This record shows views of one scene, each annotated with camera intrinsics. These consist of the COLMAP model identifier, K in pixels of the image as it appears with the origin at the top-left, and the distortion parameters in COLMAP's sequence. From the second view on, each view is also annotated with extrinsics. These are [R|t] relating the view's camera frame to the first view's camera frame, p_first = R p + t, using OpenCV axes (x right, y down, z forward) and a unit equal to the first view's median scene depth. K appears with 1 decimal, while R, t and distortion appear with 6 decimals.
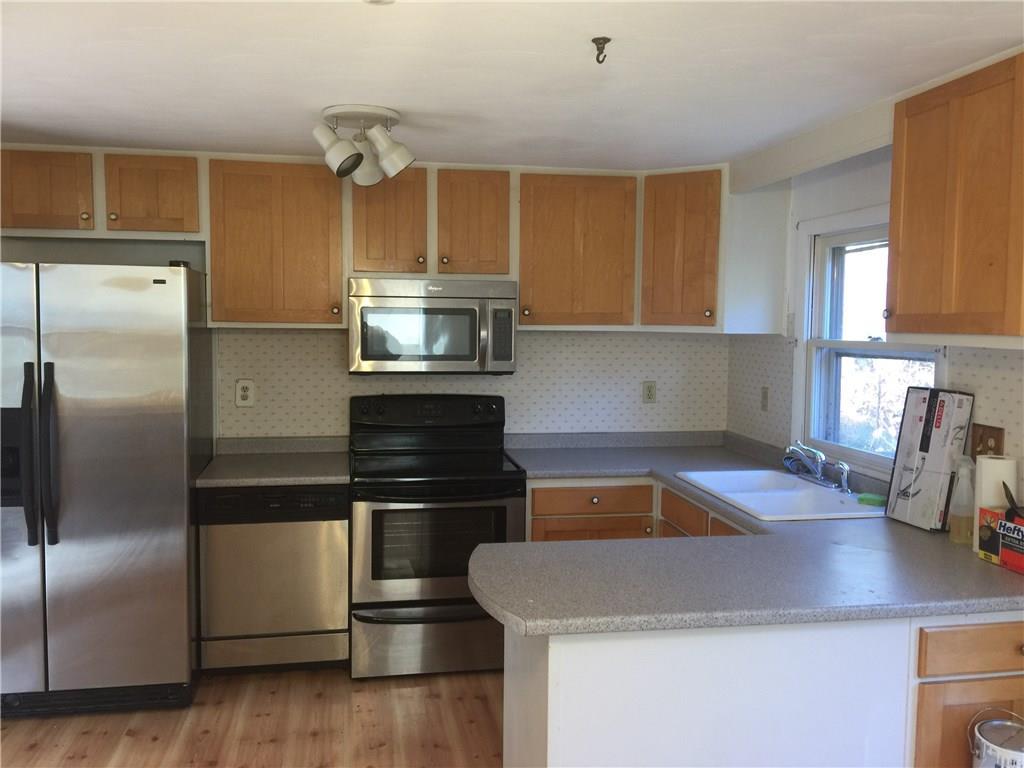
lens RADIAL K [[880.4, 0, 508.3], [0, 880.4, 386.5], [0, 0, 1]] dist [0.085802, -0.131041]
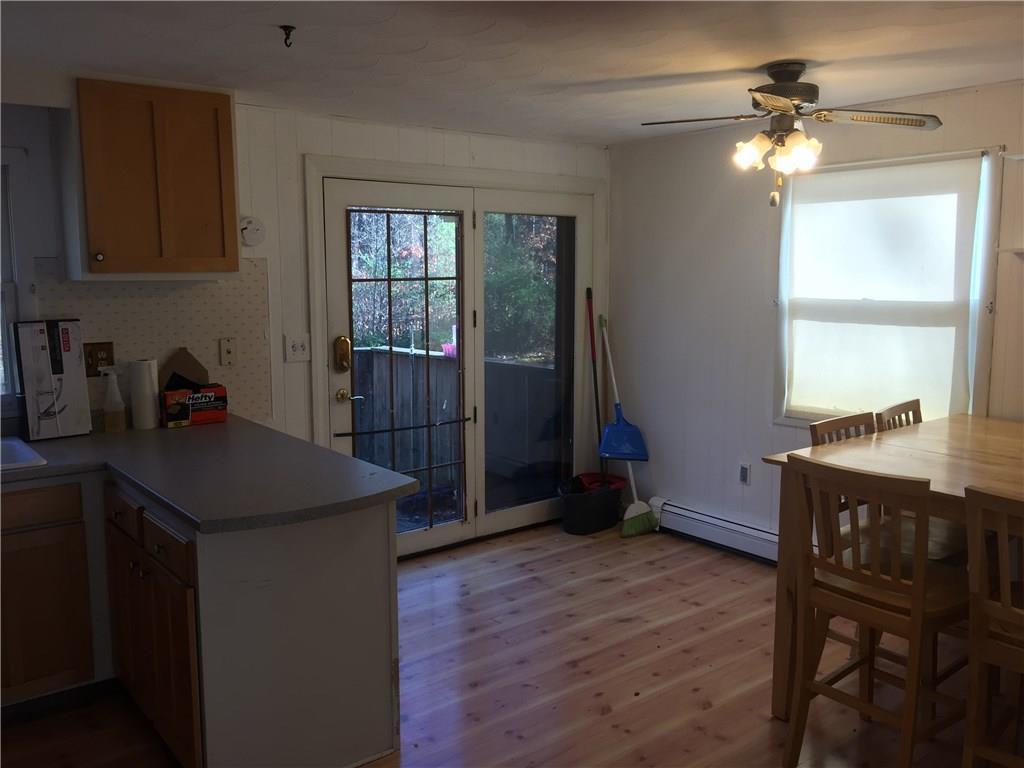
lens RADIAL K [[880.4, 0, 524.3], [0, 880.4, 369.4], [0, 0, 1]] dist [0.085802, -0.131041]
pose [[-0.492136, -0.110444, 0.863484, -0.837515], [0.067745, 0.984052, 0.164477, -0.083399], [-0.867878, 0.139442, -0.476805, 1.002122]]
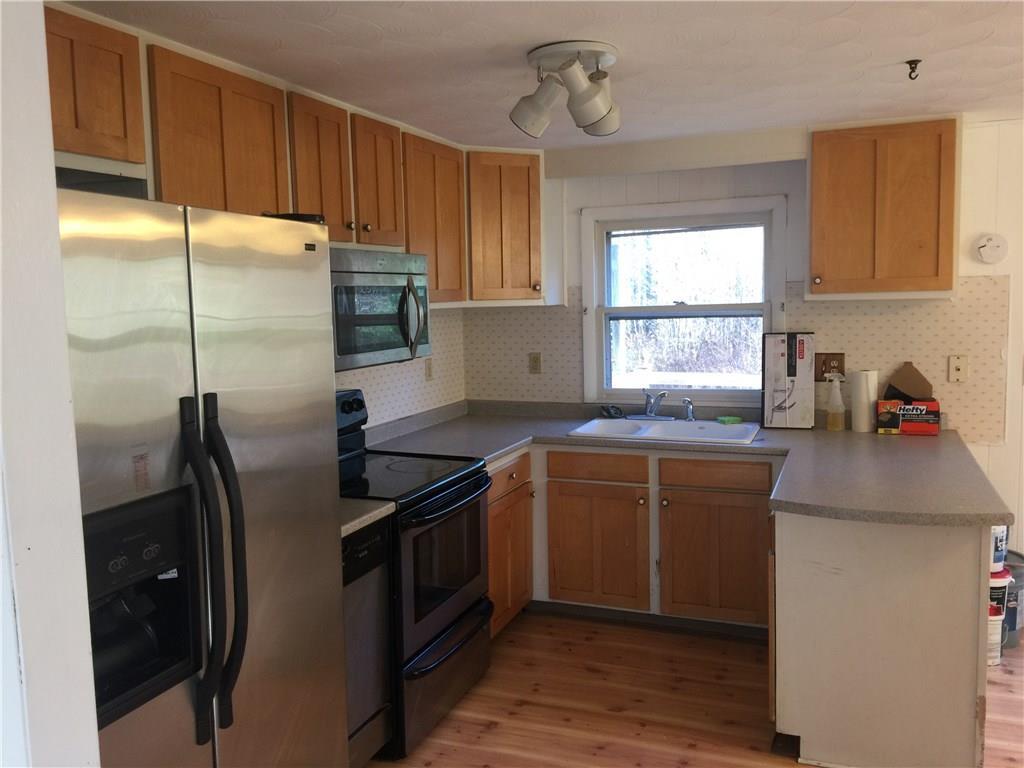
lens RADIAL K [[880.4, 0, 508.4], [0, 880.4, 383.0], [0, 0, 1]] dist [0.085802, -0.131041]
pose [[0.511695, -0.107946, 0.852359, -0.973281], [0.096198, 0.993036, 0.068011, -0.057252], [-0.853765, 0.047194, 0.518516, 0.631055]]
